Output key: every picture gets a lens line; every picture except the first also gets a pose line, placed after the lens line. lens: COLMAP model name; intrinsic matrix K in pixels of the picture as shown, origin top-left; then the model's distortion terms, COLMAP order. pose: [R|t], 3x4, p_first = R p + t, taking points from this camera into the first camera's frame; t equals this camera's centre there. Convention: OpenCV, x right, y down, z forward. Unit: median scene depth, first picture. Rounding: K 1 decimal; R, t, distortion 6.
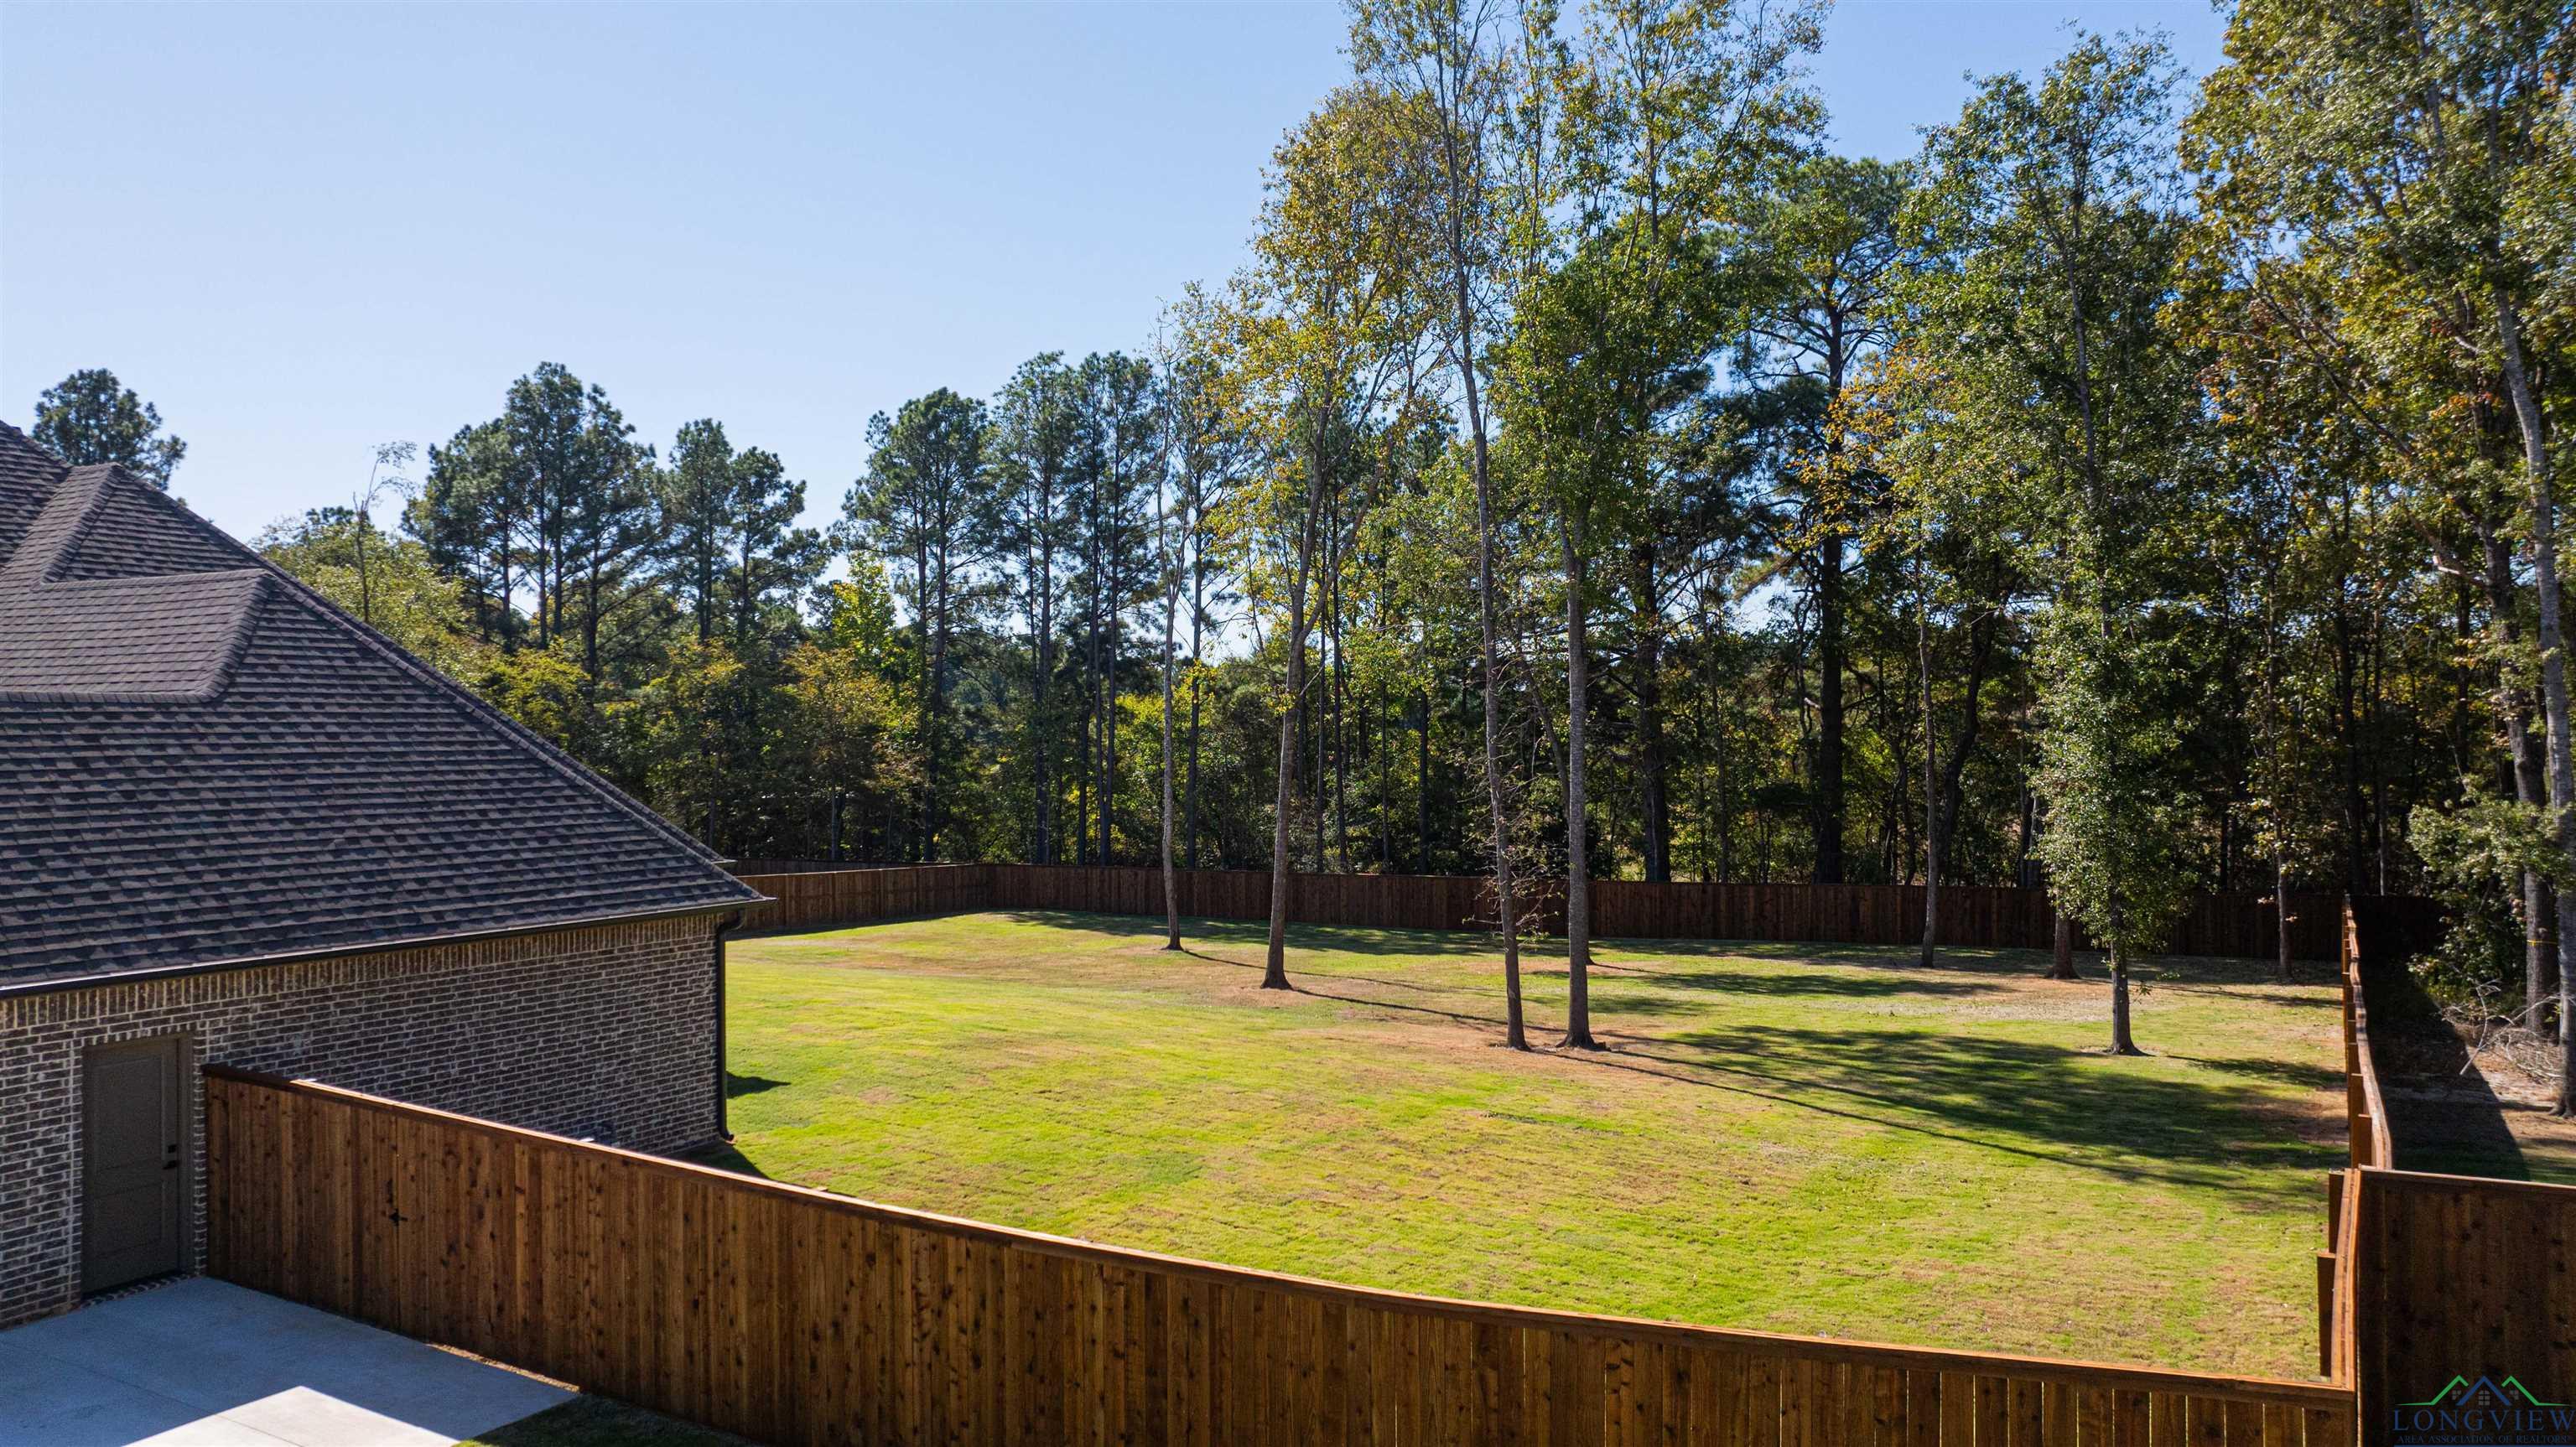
lens RADIAL K [[1810.7, 0, 1279.9], [0, 1810.7, 720.5], [0, 0, 1]] dist [-0.010327, -0.002966]
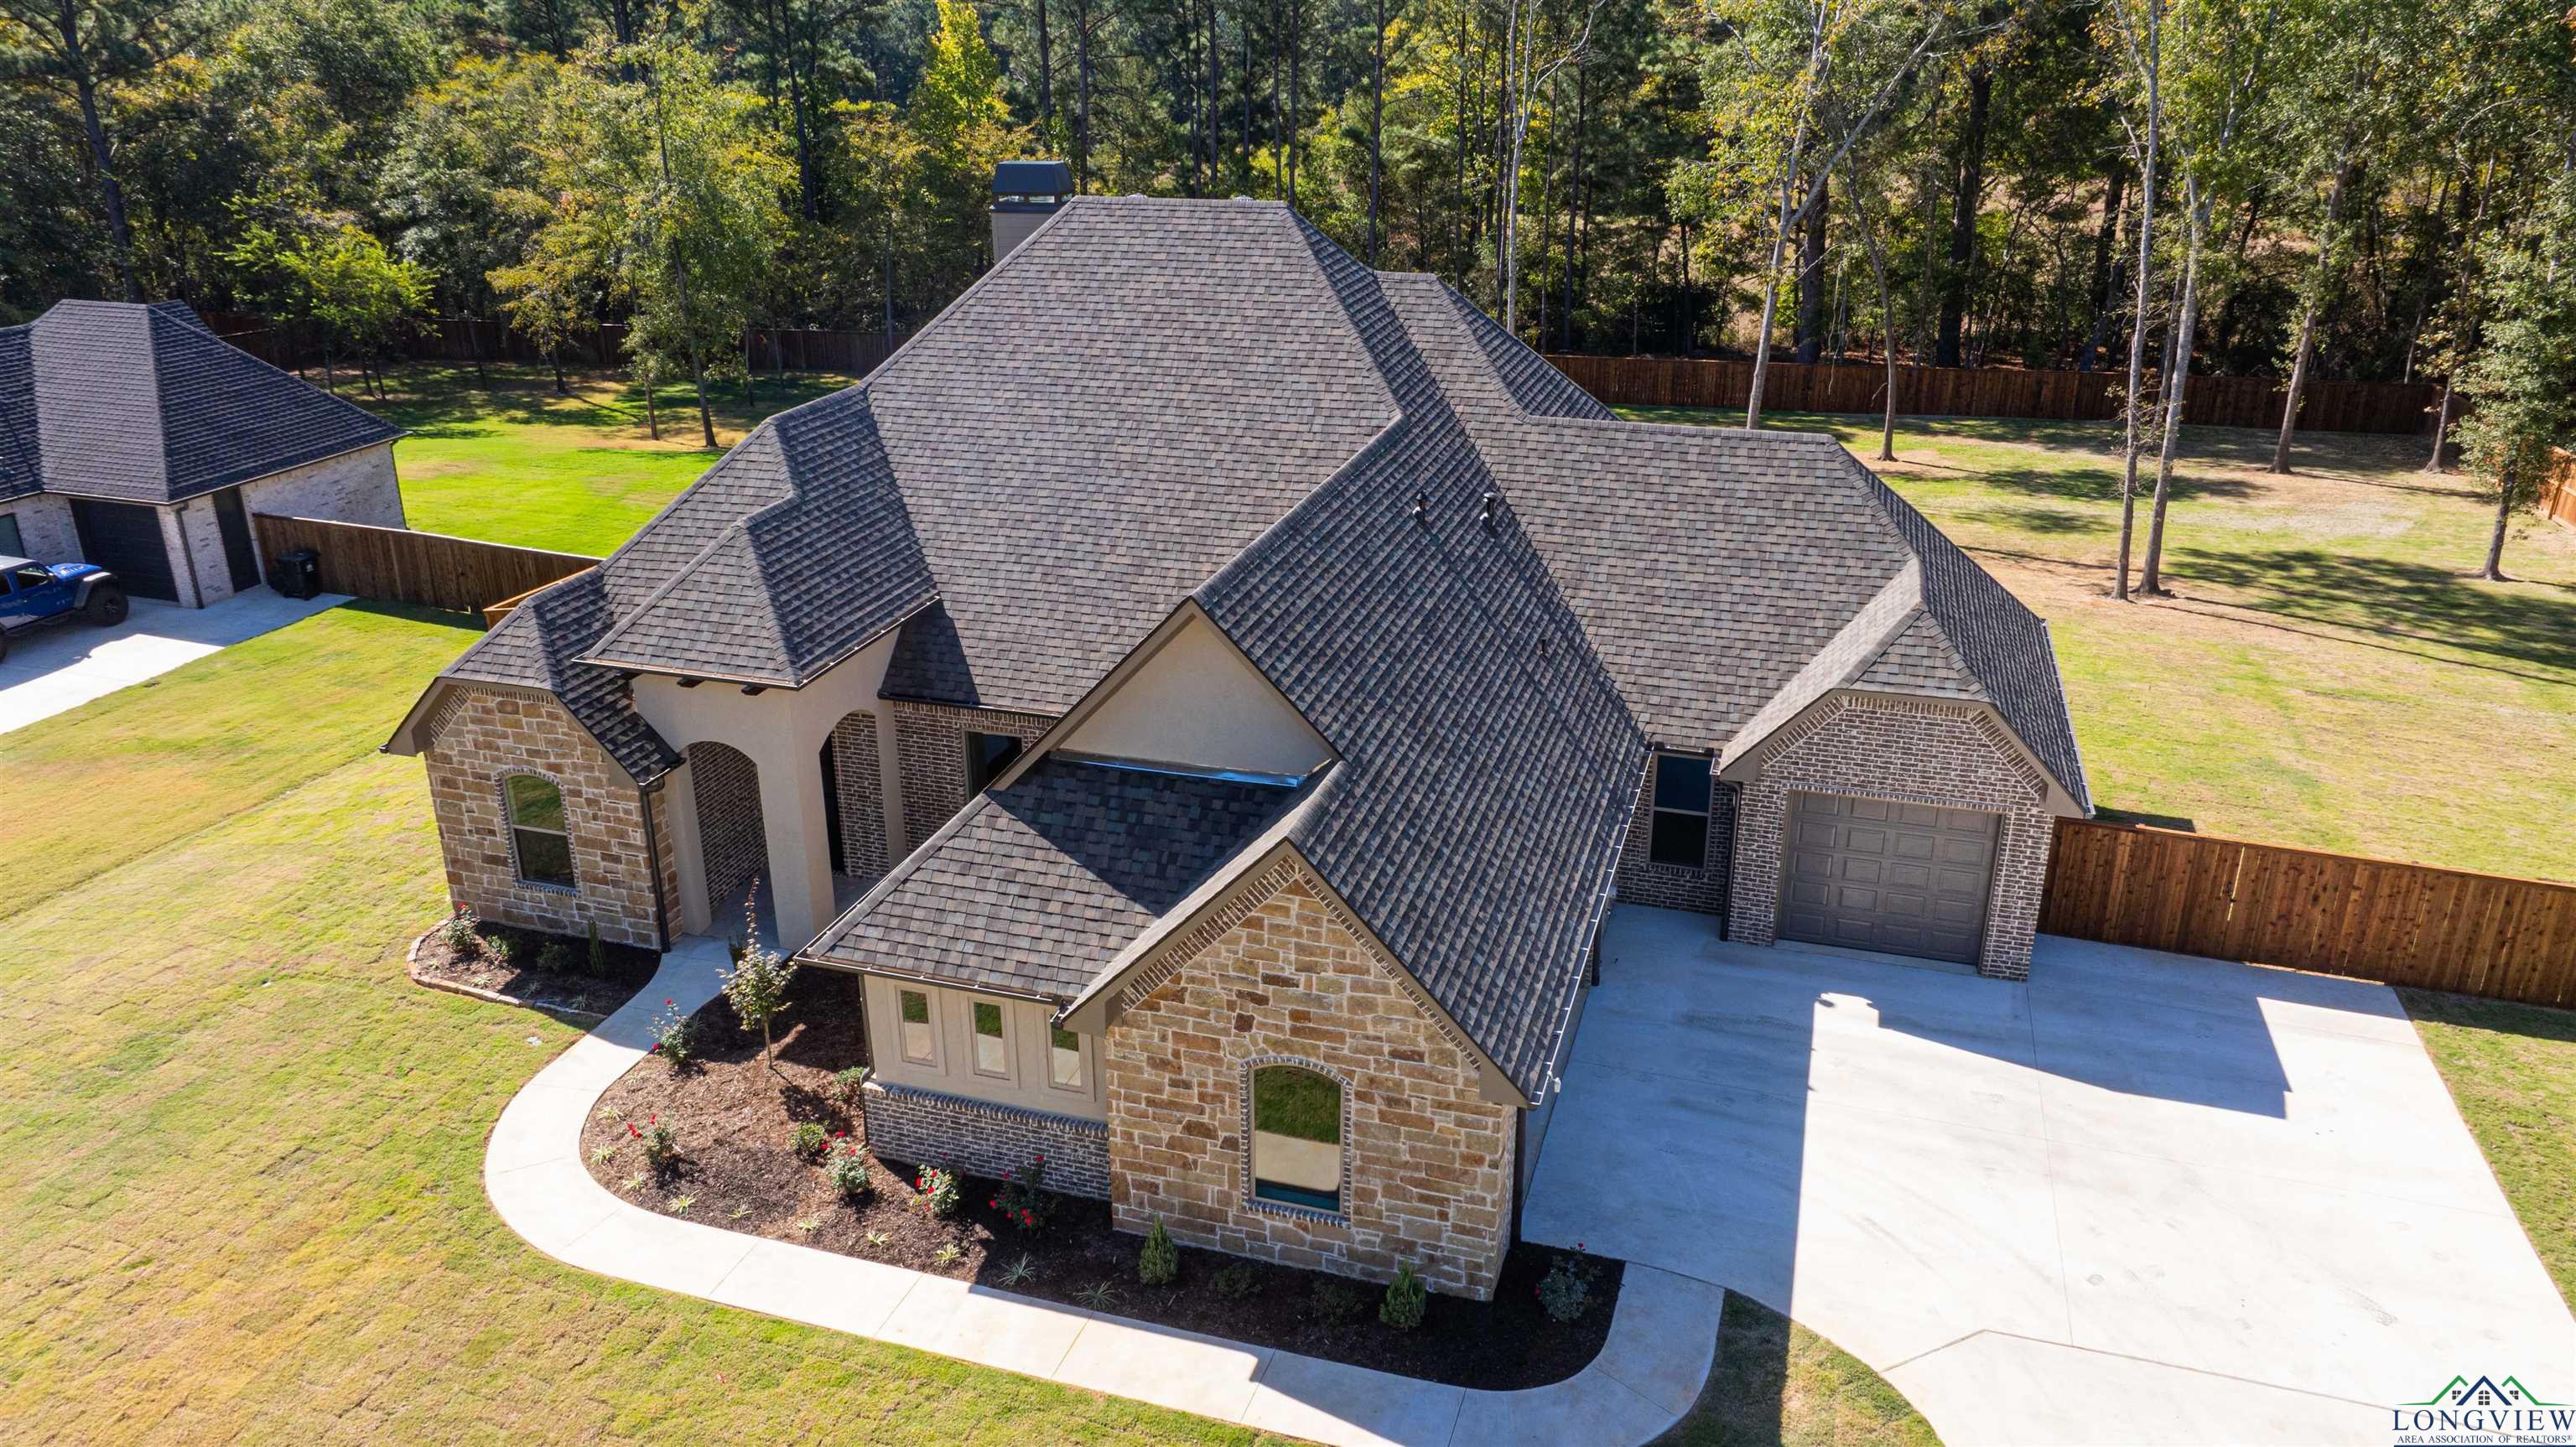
lens RADIAL K [[1810.7, 0, 1279.9], [0, 1810.7, 720.5], [0, 0, 1]] dist [-0.010327, -0.002966]
pose [[0.976023, -0.081361, 0.201887, -0.797810], [0.001857, 0.930592, 0.366053, -0.245946], [-0.217657, -0.356902, 0.908431, -0.153018]]
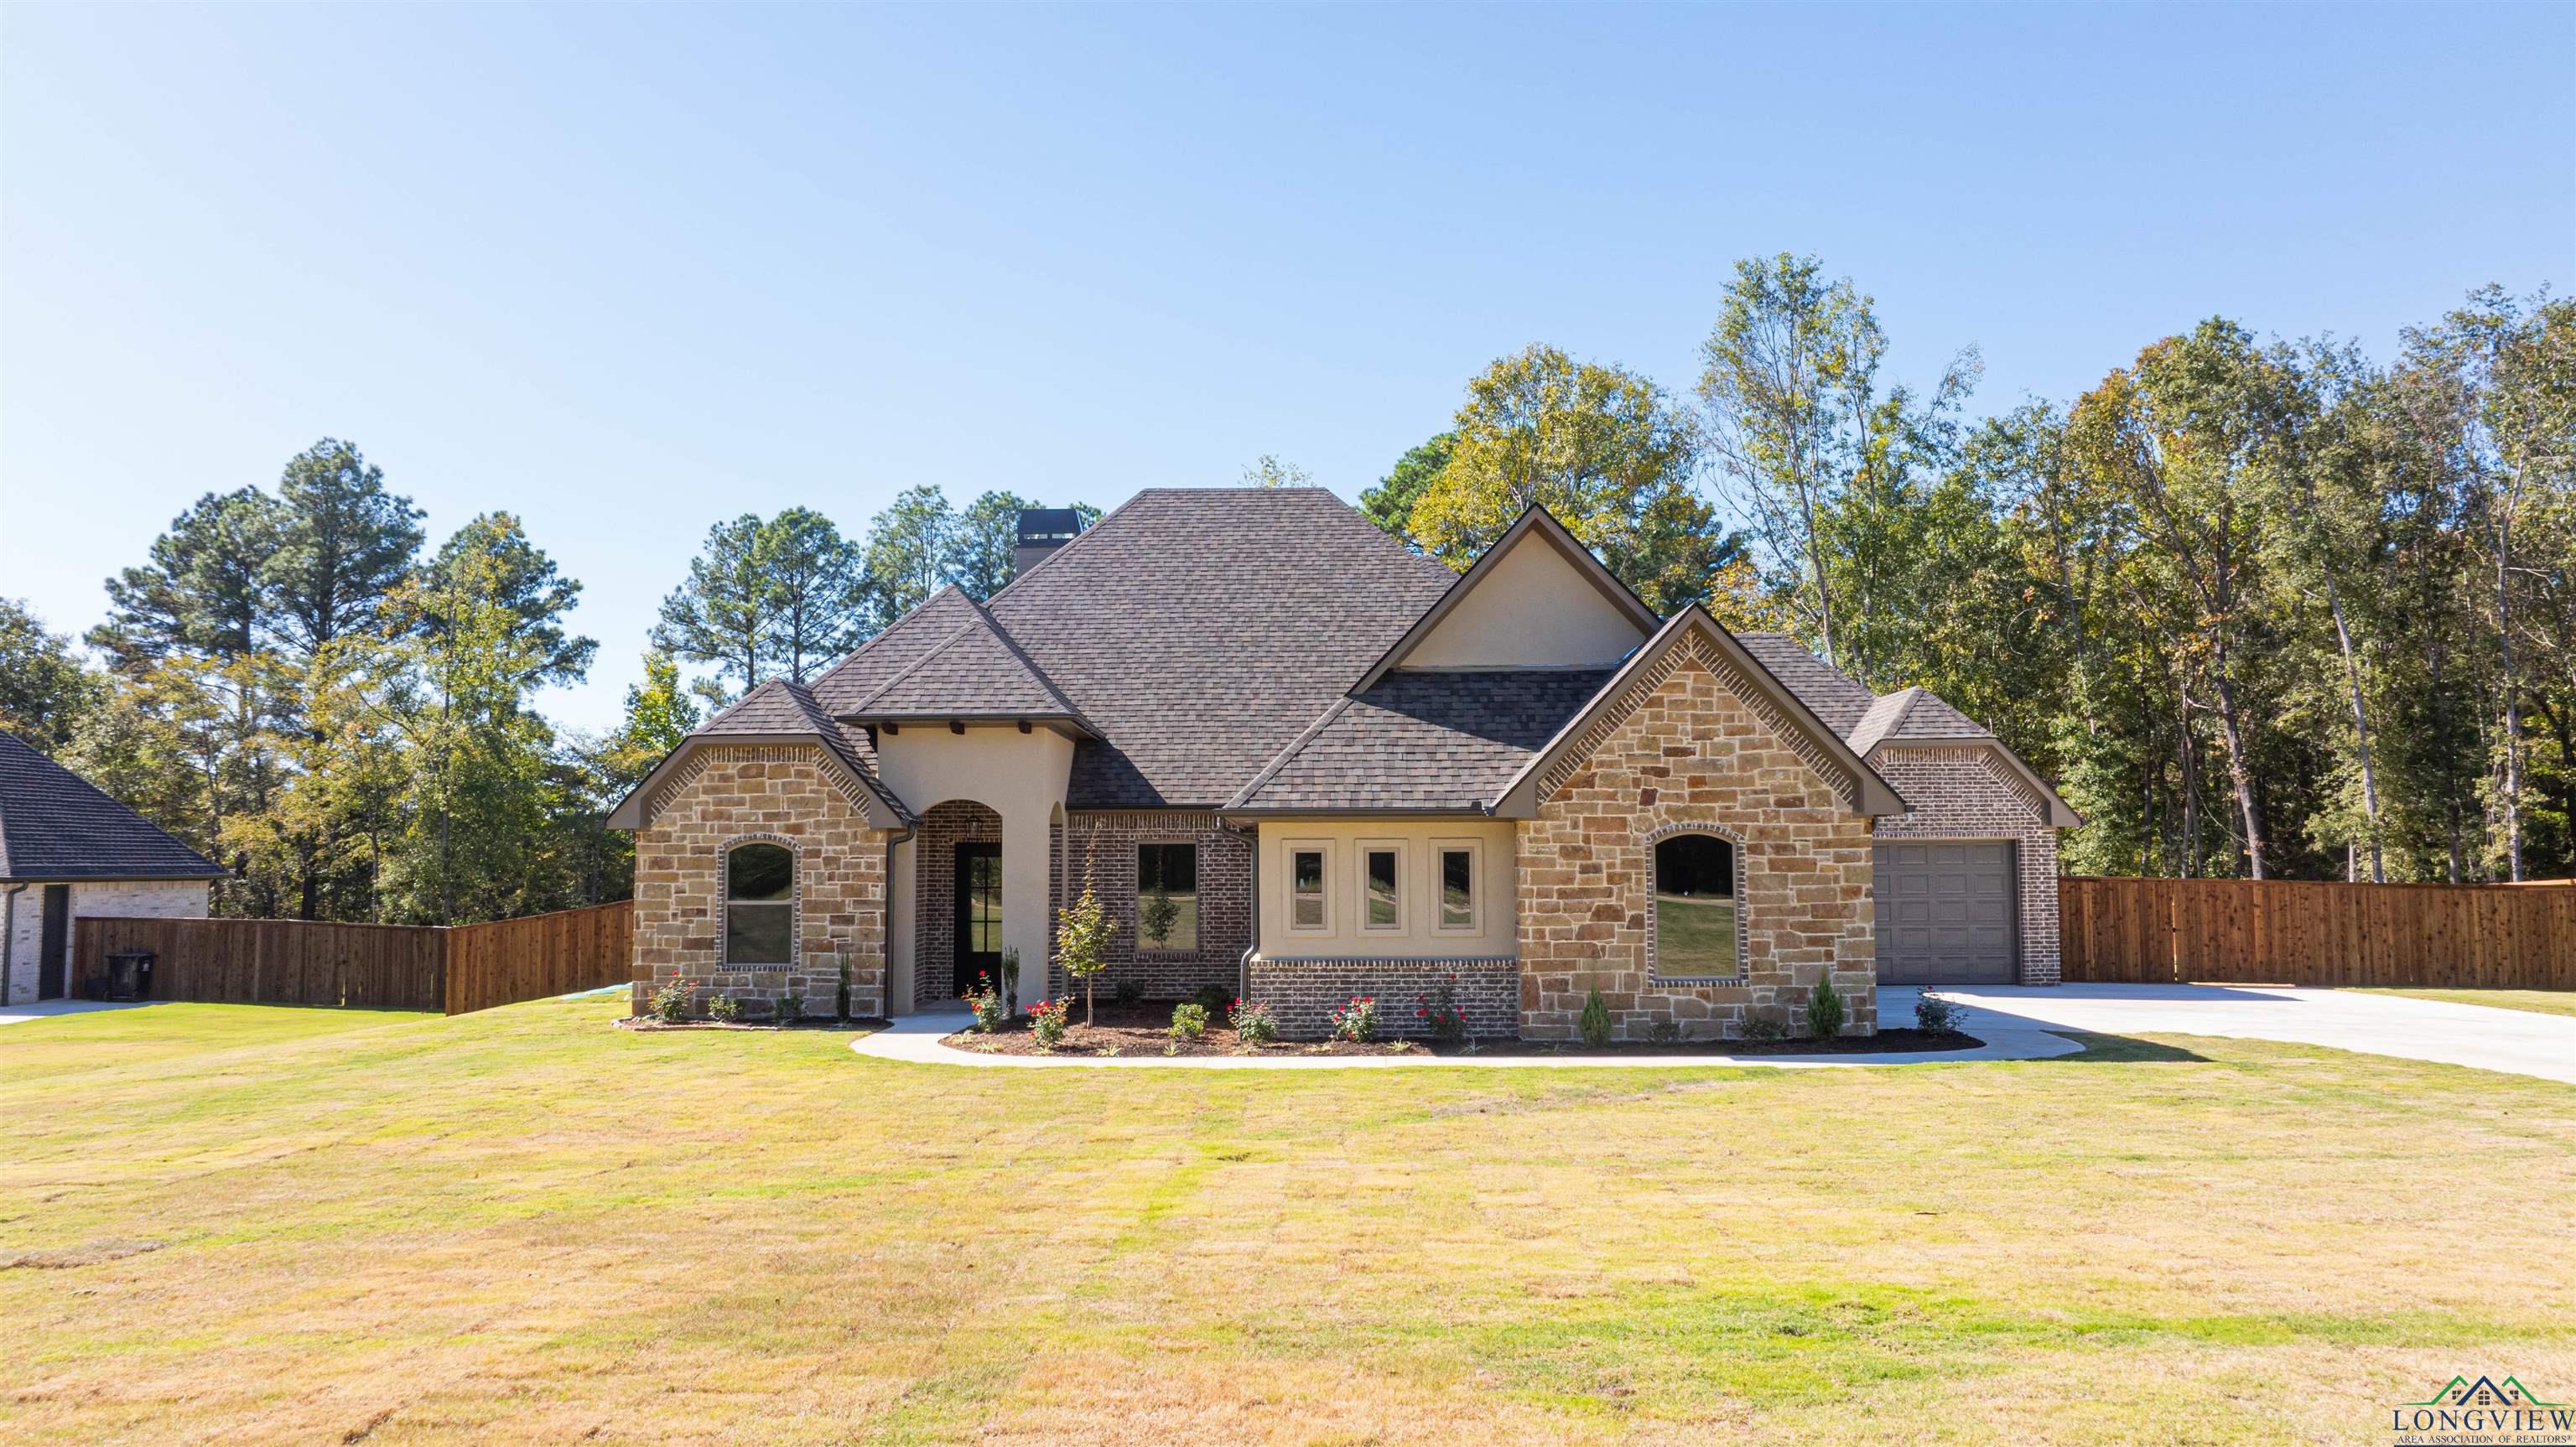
lens RADIAL K [[1804.2, 0, 1288.0], [0, 1804.2, 723.5], [0, 0, 1]] dist [-0.001433, -0.003980]
pose [[0.872848, 0.036920, 0.486594, -1.162817], [0.003554, 0.996627, -0.081994, 0.092291], [-0.487980, 0.073298, 0.869772, -0.191048]]
